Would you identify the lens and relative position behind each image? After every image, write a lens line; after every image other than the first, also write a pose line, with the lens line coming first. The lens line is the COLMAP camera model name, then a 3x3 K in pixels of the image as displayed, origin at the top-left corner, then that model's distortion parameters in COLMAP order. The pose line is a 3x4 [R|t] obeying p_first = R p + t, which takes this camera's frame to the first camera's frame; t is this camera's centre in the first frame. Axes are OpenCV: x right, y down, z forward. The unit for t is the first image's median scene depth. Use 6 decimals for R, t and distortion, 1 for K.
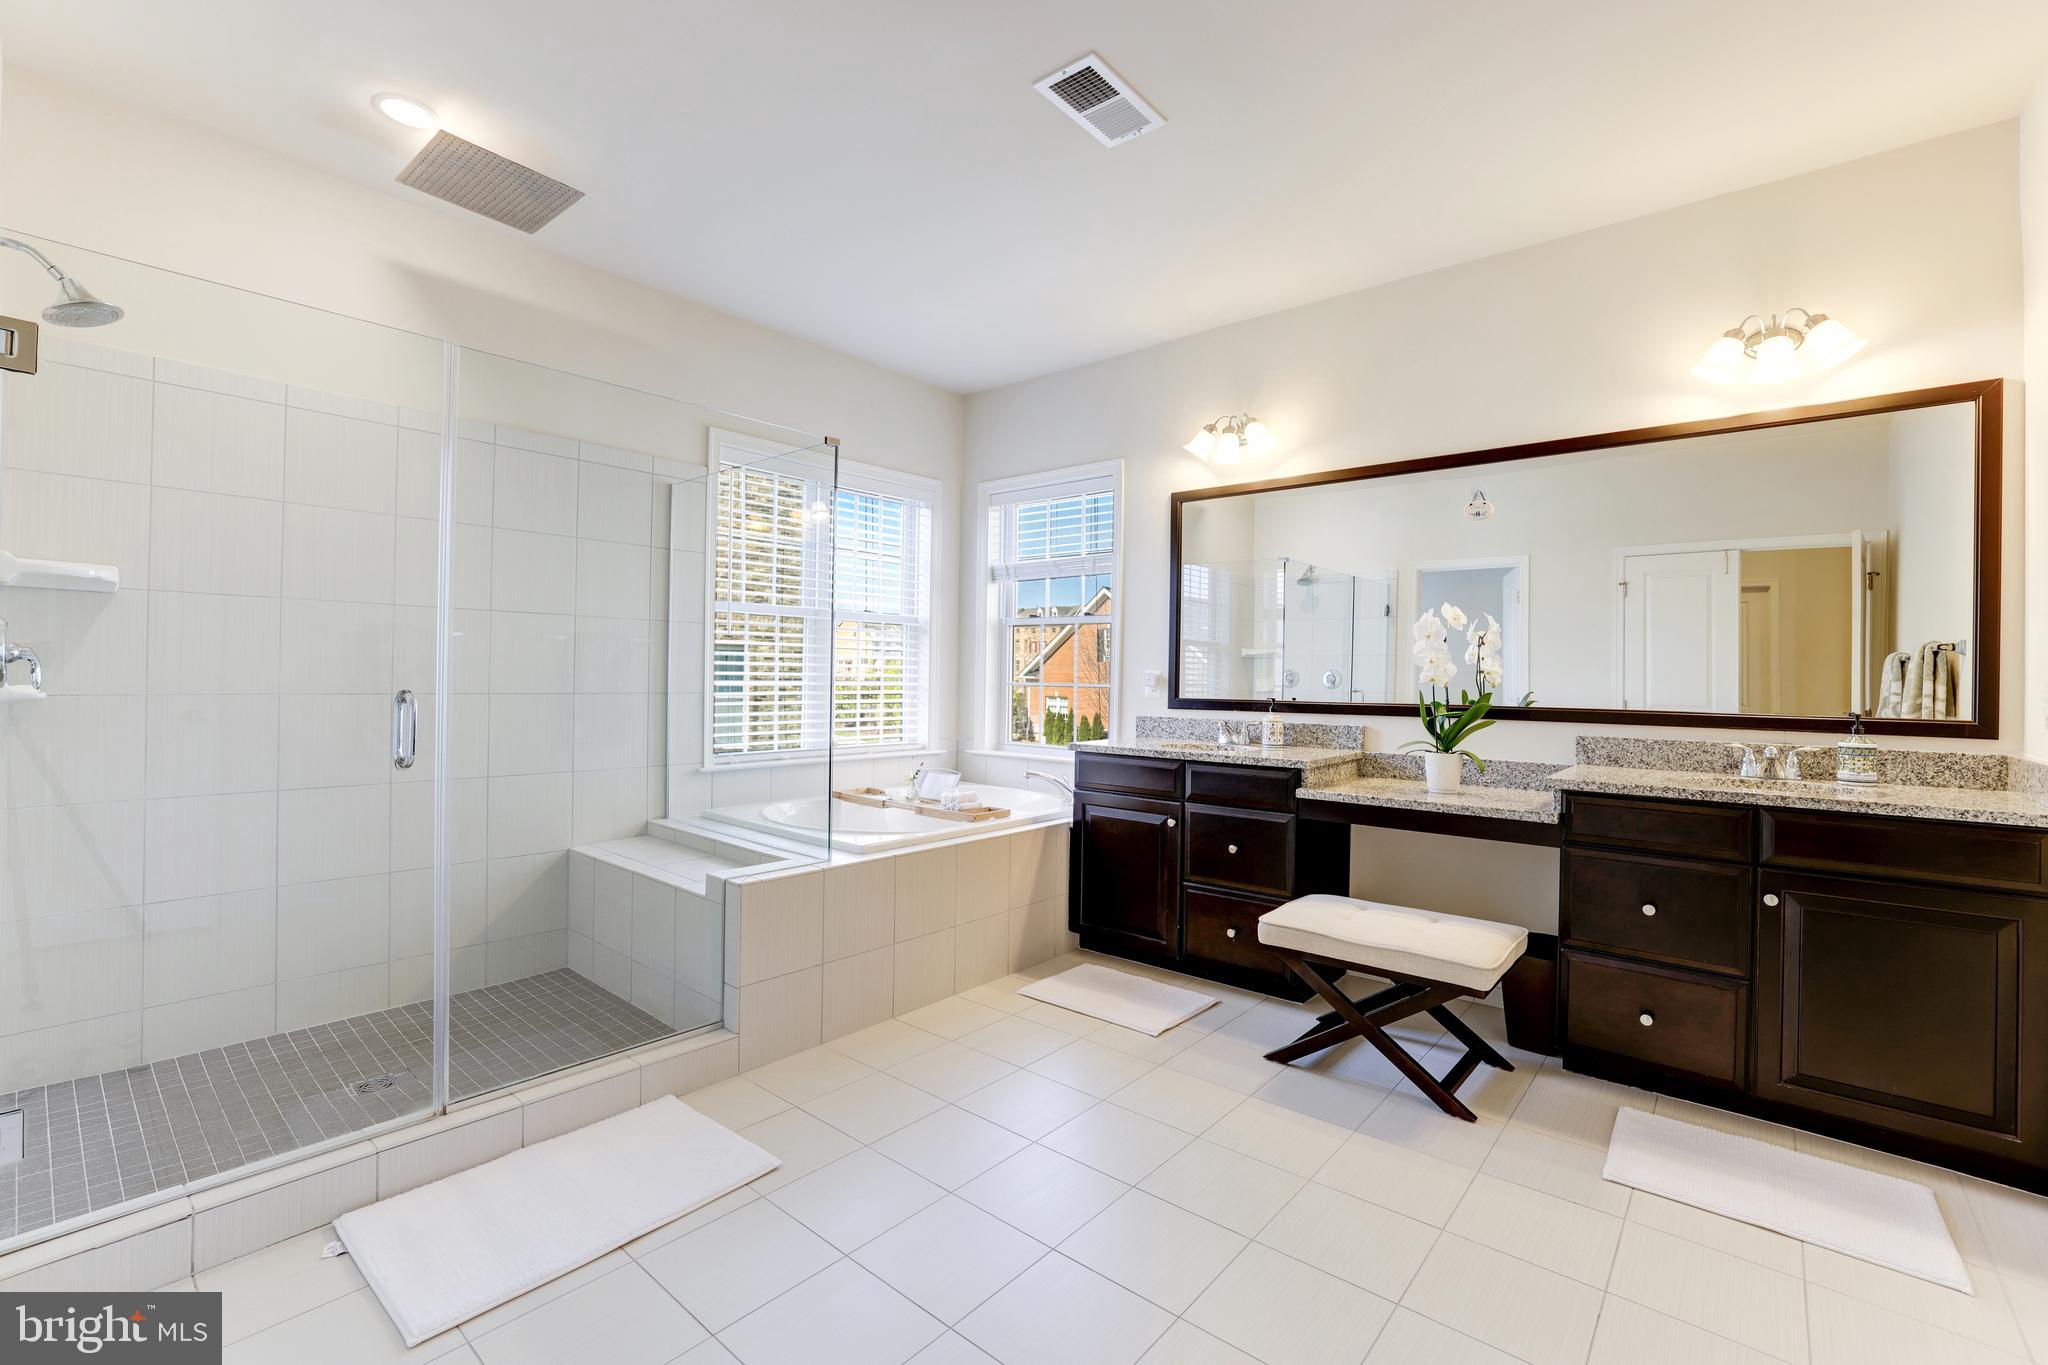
lens RADIAL K [[882.0, 0, 1021.6], [0, 882.0, 672.2], [0, 0, 1]] dist [-0.026245, 0.003056]
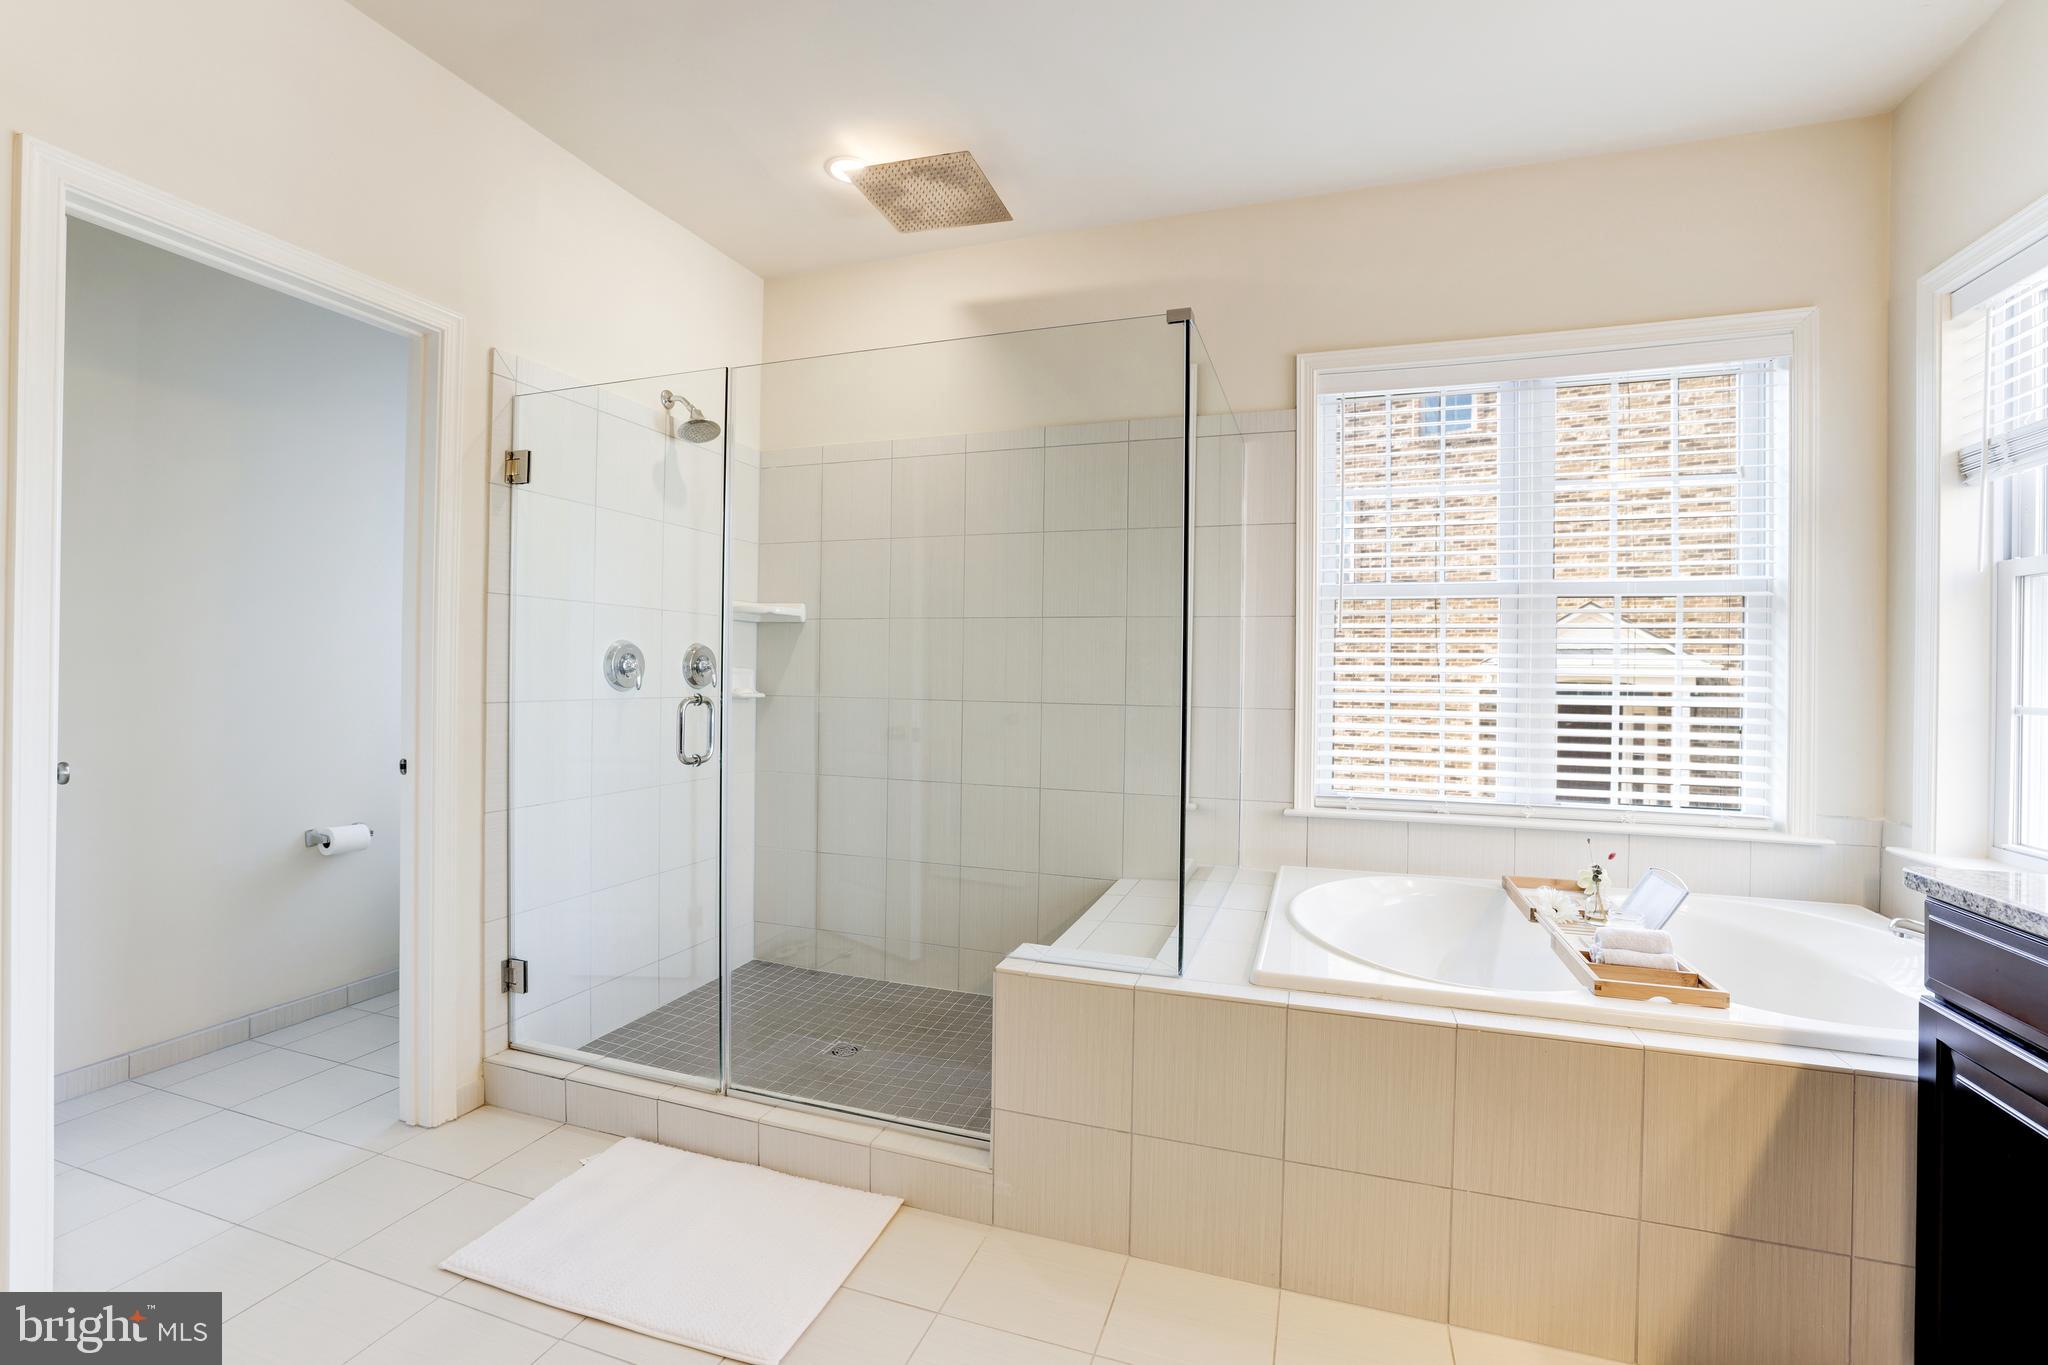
lens RADIAL K [[882.0, 0, 1024.4], [0, 882.0, 684.6], [0, 0, 1]] dist [-0.026245, 0.003056]
pose [[0.374773, -0.000356, -0.927117, 0.255852], [-0.003338, 0.999993, -0.001733, 0.003761], [0.927111, 0.003744, 0.374769, 0.516043]]
